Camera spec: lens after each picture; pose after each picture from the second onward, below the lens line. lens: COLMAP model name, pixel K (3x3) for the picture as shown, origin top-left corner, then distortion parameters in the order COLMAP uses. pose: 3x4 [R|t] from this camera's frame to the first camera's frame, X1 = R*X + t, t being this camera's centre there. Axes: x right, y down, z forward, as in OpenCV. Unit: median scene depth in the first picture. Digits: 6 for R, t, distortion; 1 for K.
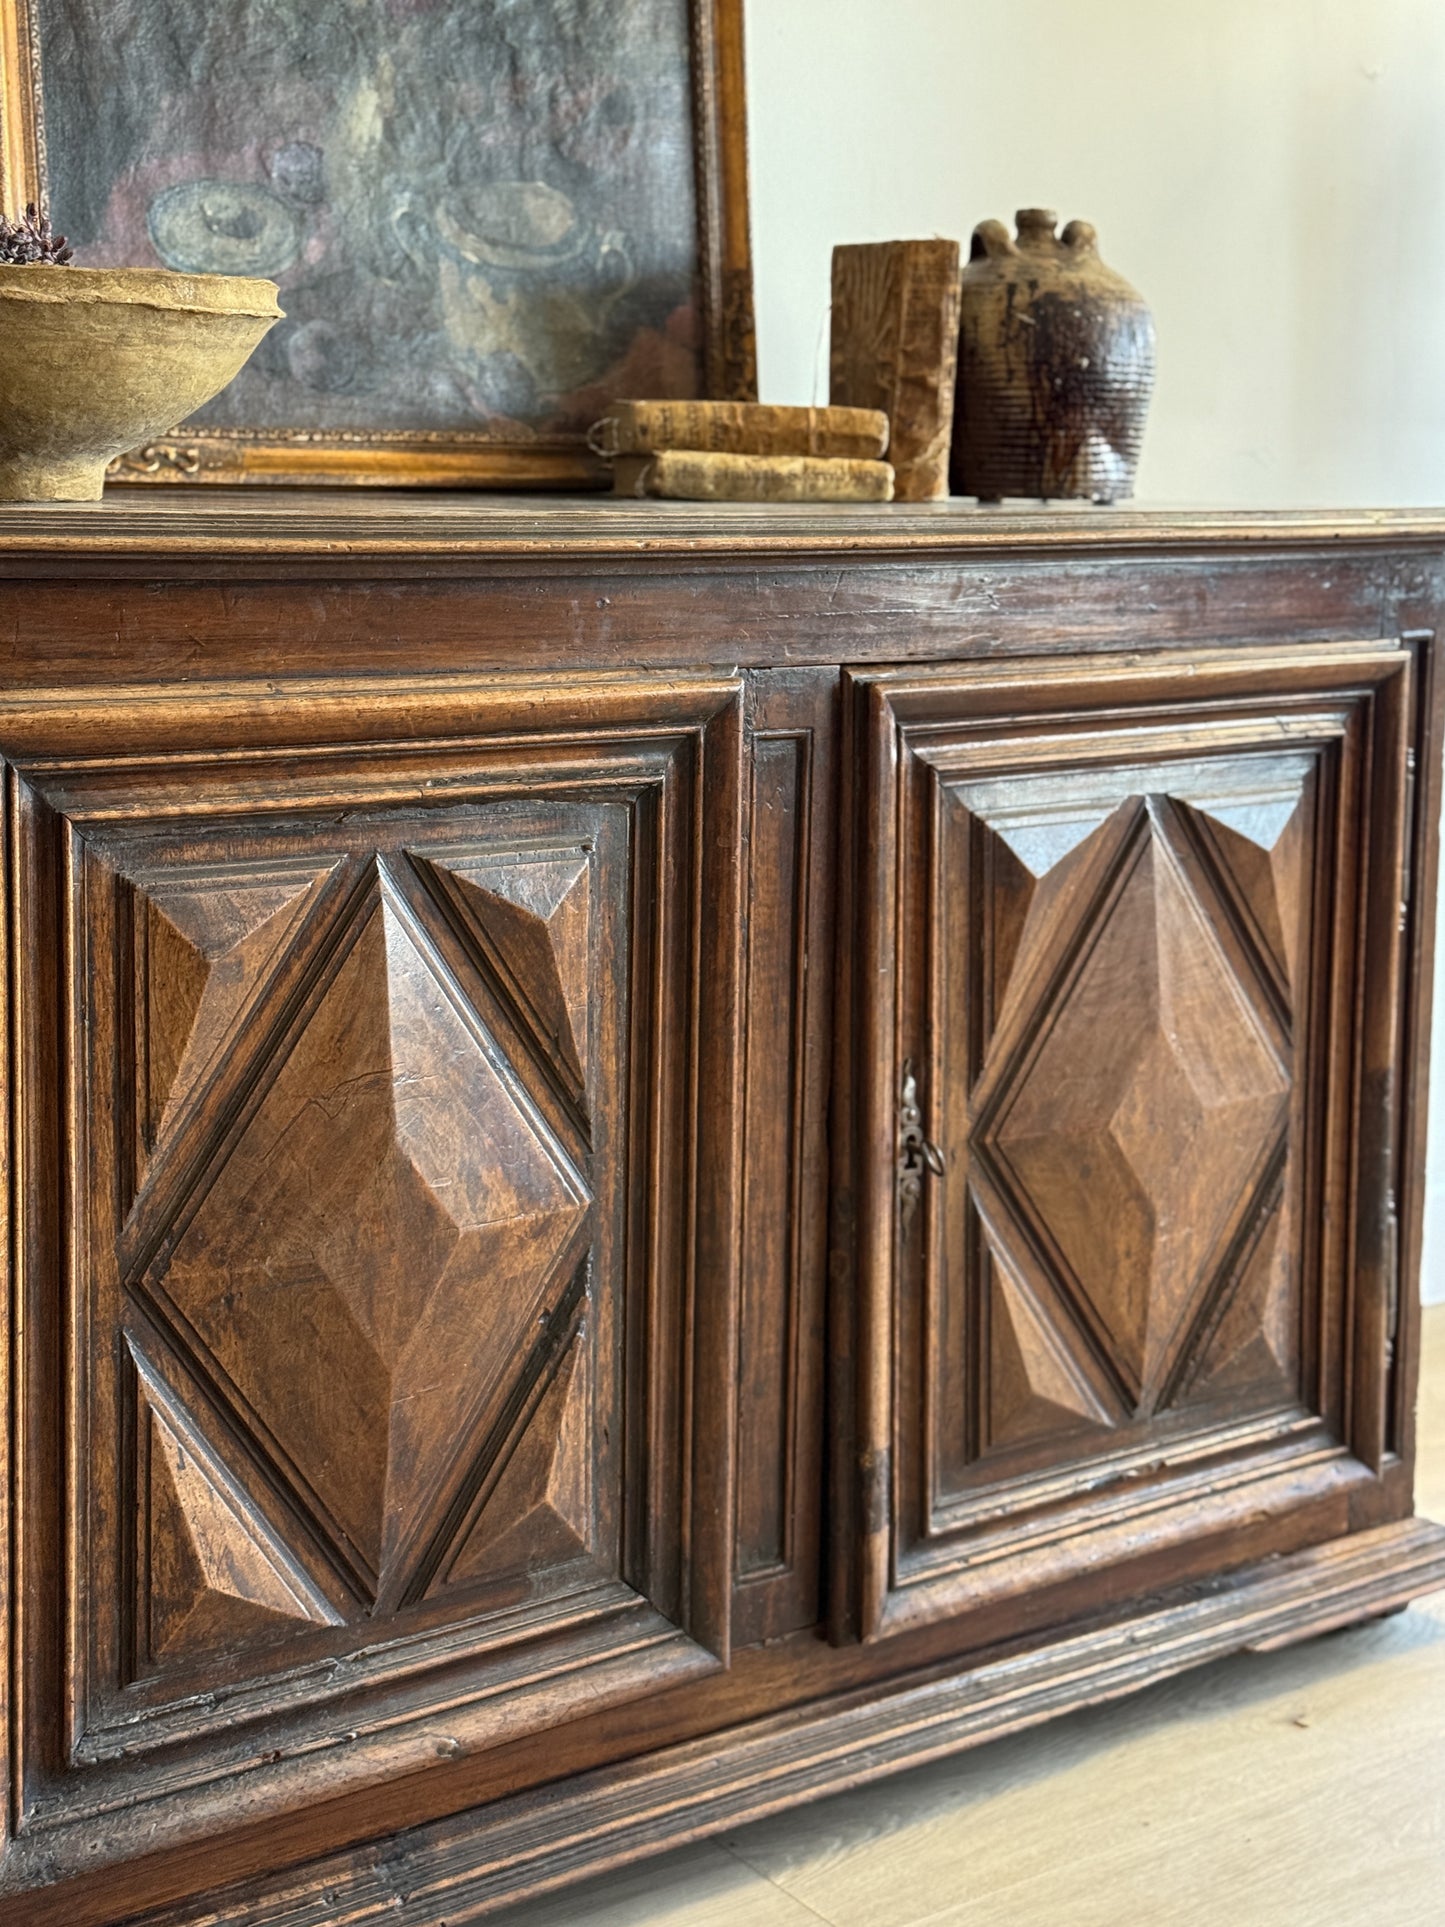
lens RADIAL K [[2763.1, 0, 681.0], [0, 2763.1, 755.6], [0, 0, 1]] dist [0.152423, -0.076652]
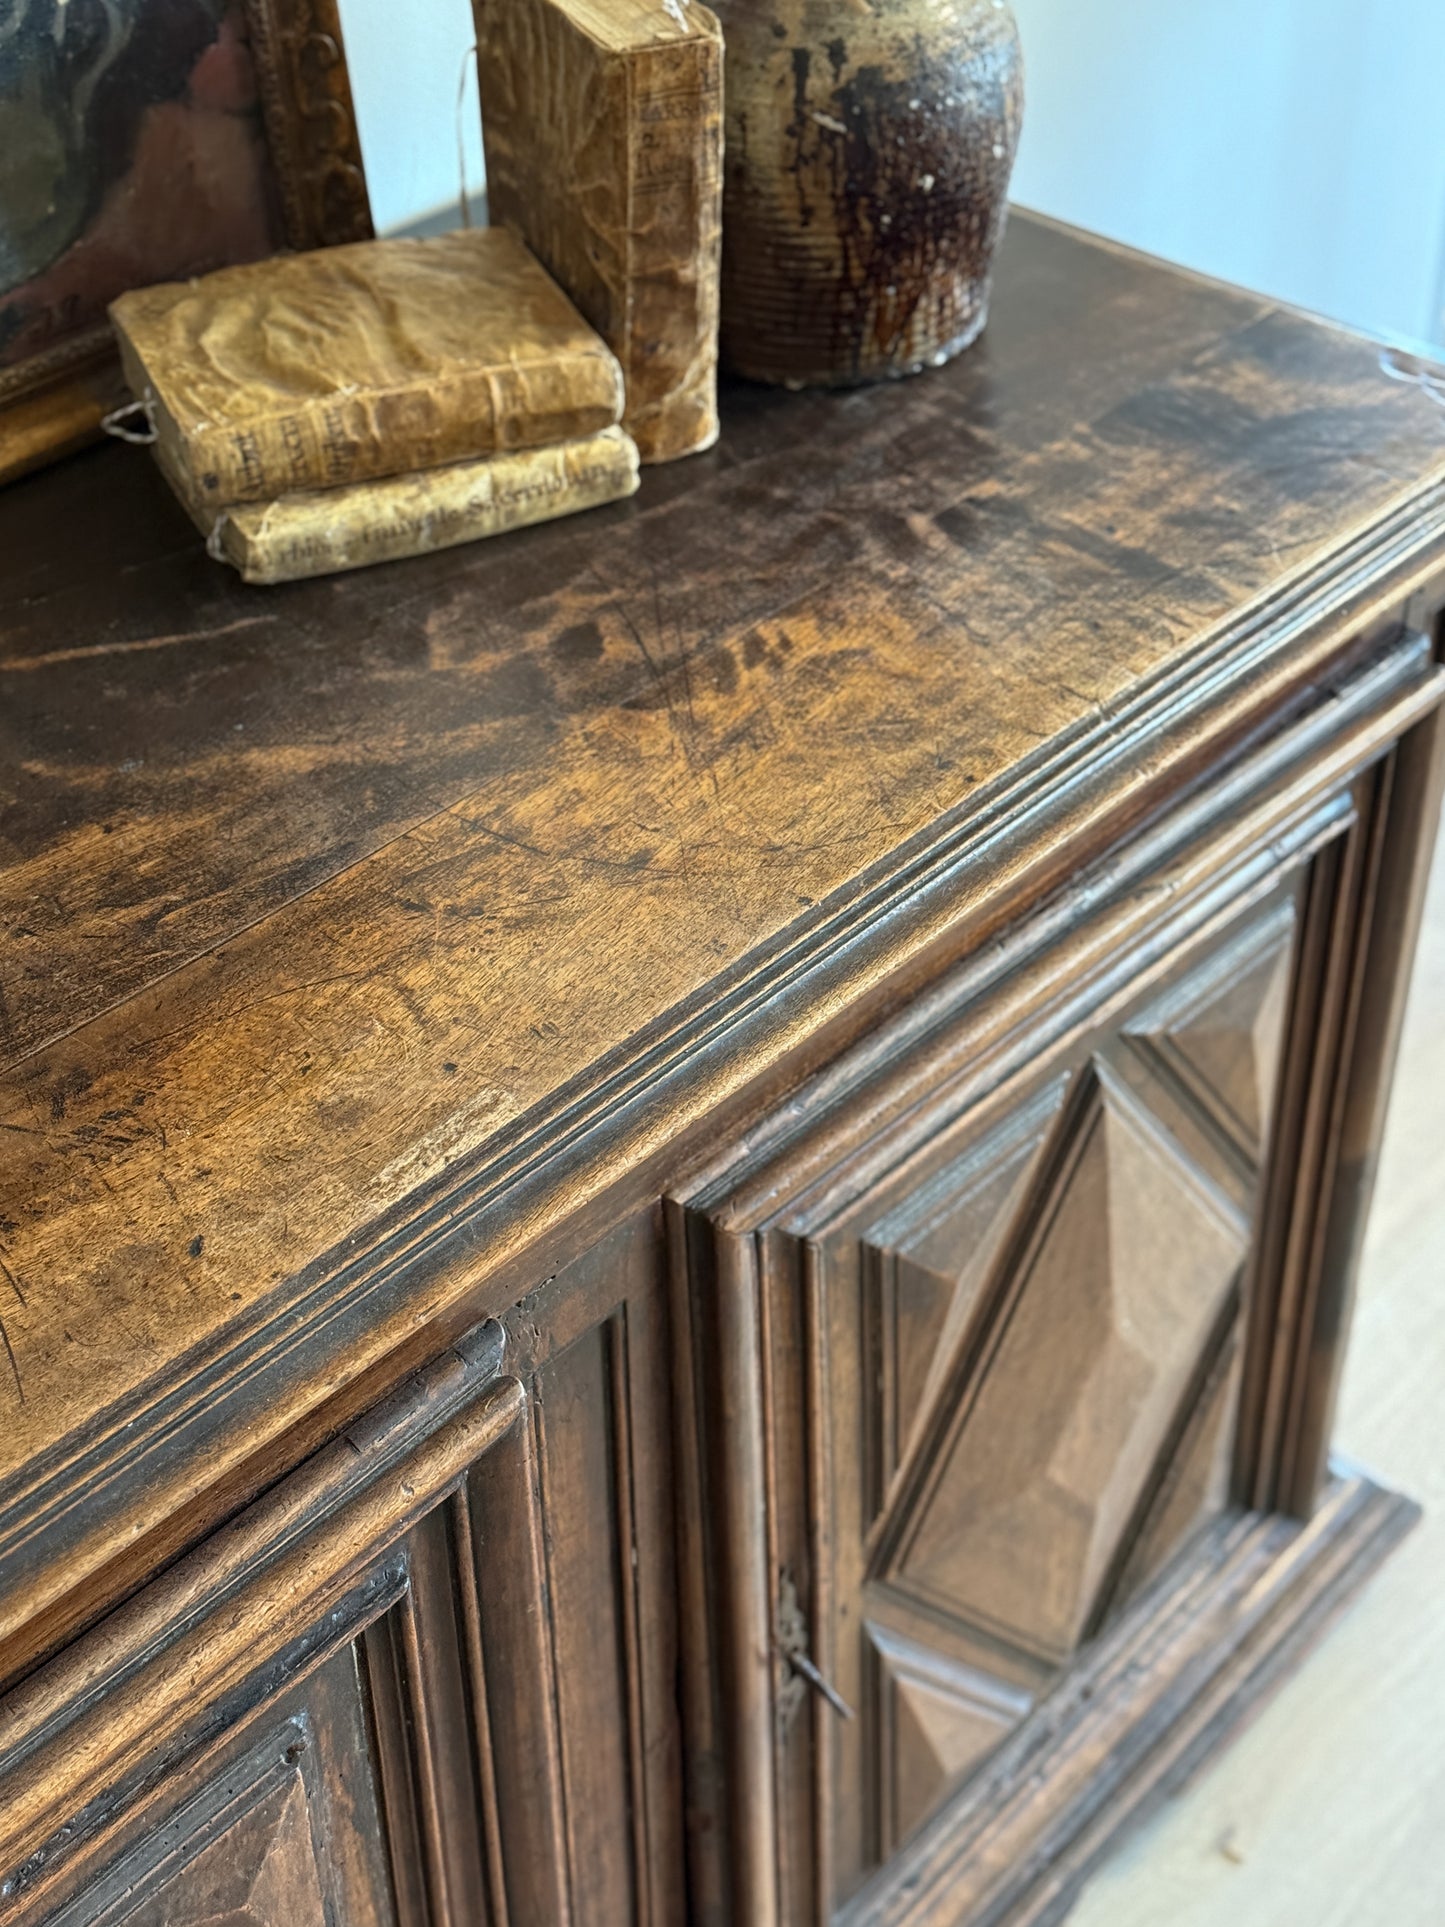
lens RADIAL K [[2764.2, 0, 720.6], [0, 2764.2, 749.5], [0, 0, 1]] dist [0.161457, -0.166164]
pose [[0.978870, -0.144029, 0.145149, -0.001963], [0.053732, 0.866072, 0.497023, -0.390888], [-0.197295, -0.478722, 0.855511, 0.517842]]
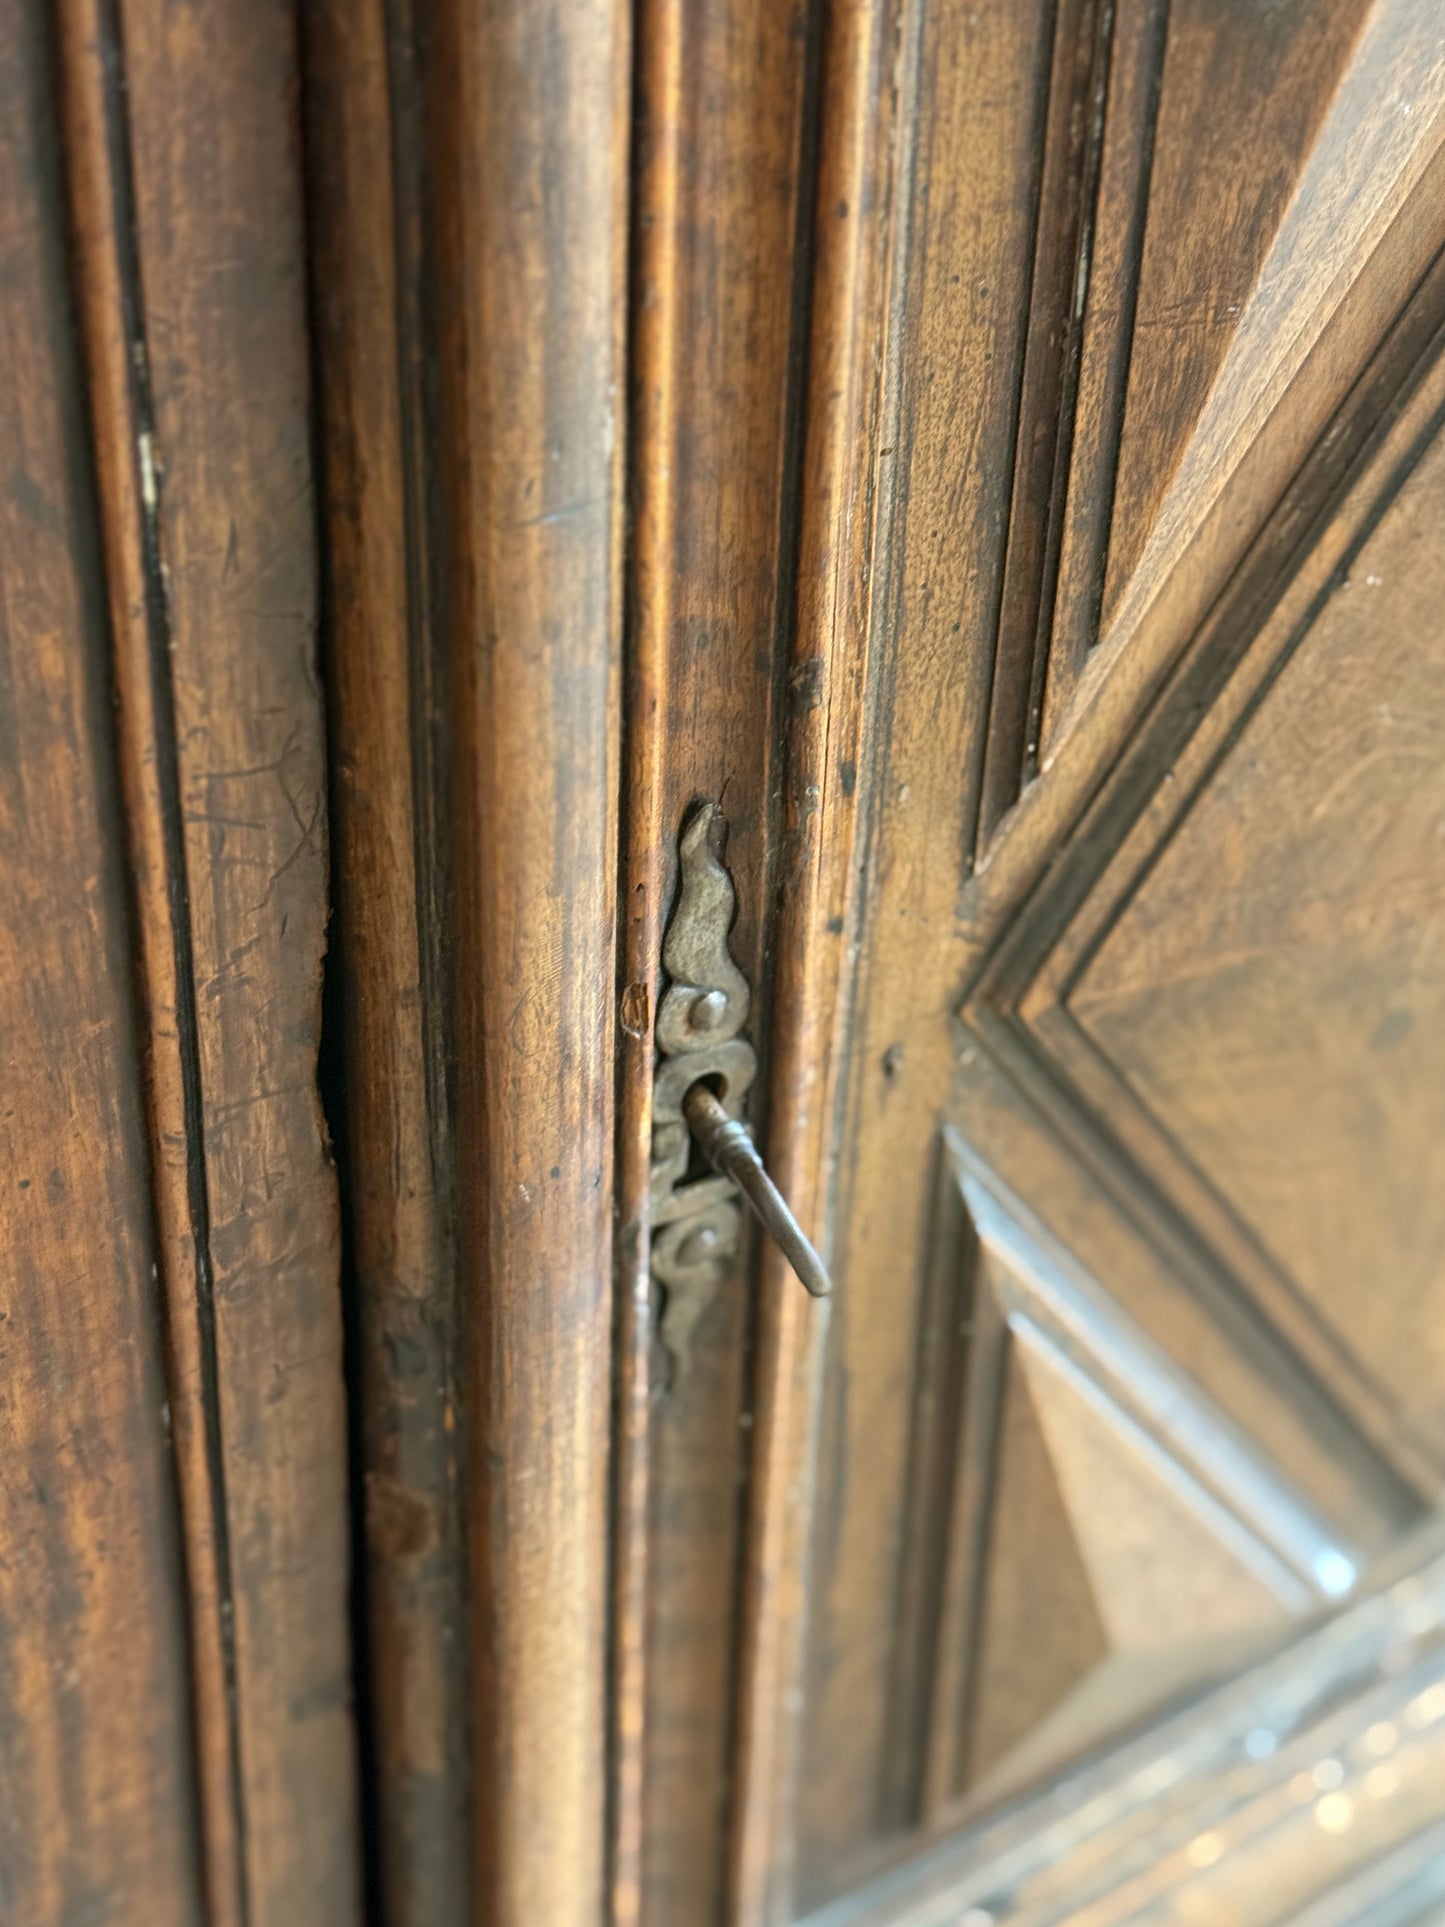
lens RADIAL K [[2787.8, 0, 708.3], [0, 2787.8, 740.1], [0, 0, 1]] dist [0.123114, -0.041038]
pose [[0.999104, 0.038726, -0.017081, 0.085428], [-0.026523, 0.887331, 0.460370, 0.000672], [0.032985, -0.459504, 0.887563, 0.793038]]
